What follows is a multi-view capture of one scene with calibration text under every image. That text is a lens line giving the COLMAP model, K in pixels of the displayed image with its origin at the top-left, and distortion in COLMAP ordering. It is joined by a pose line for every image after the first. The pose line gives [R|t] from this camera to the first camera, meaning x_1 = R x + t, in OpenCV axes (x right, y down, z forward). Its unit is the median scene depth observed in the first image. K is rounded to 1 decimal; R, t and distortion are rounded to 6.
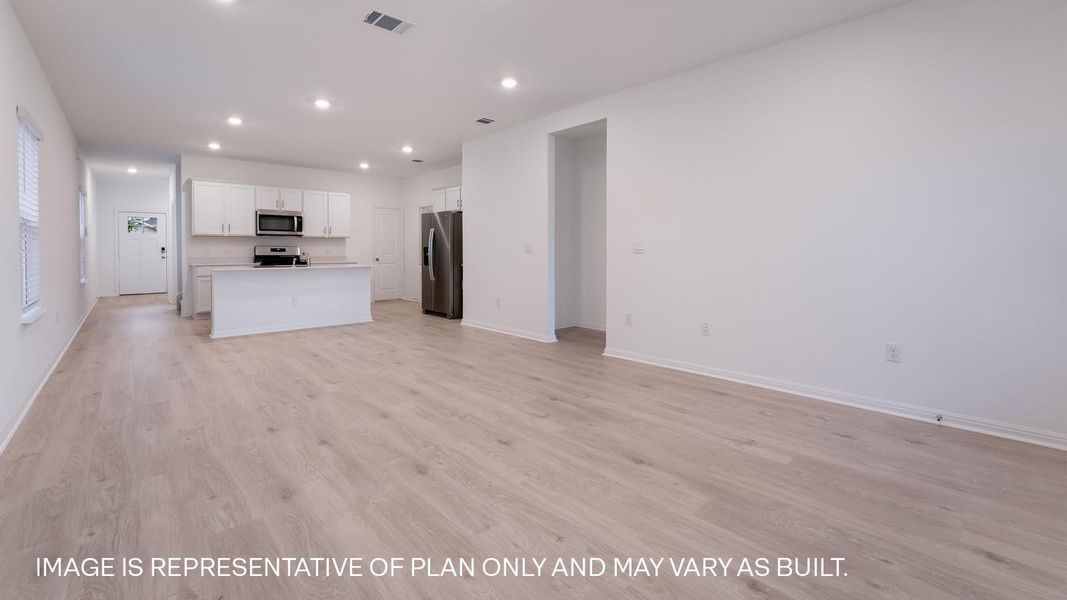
lens RADIAL K [[431.5, 0, 533.2], [0, 431.5, 271.9], [0, 0, 1]] dist [-0.017980, 0.000157]
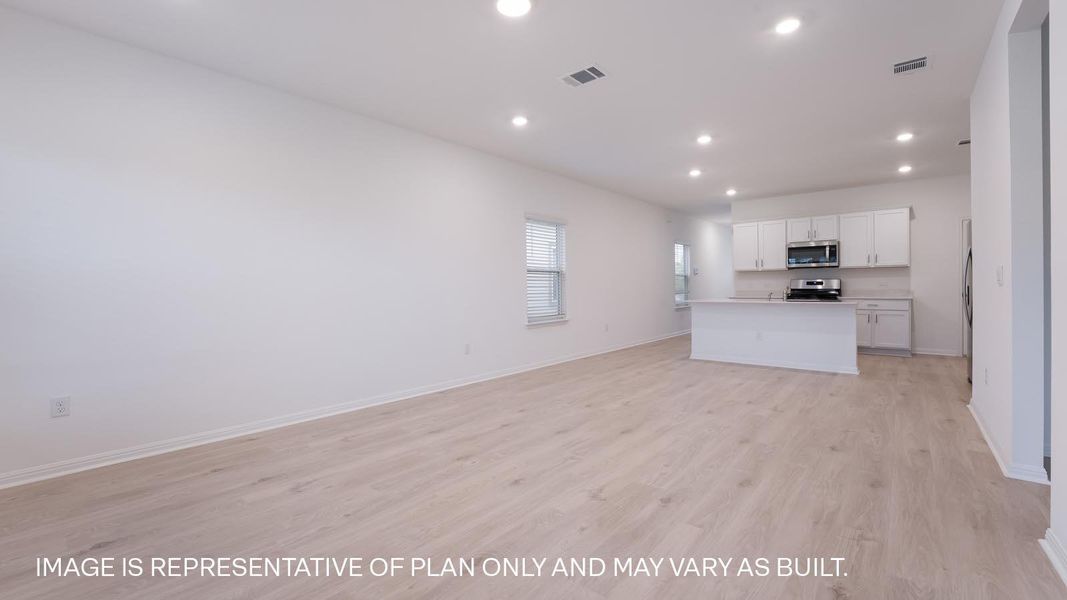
lens RADIAL K [[443.1, 0, 533.4], [0, 443.1, 286.9], [0, 0, 1]] dist [-0.002062, -0.000135]
pose [[0.119941, -0.002168, -0.992779, 0.331811], [-0.037443, 0.999276, -0.006706, -0.015603], [0.992075, 0.037977, 0.119773, 0.315660]]
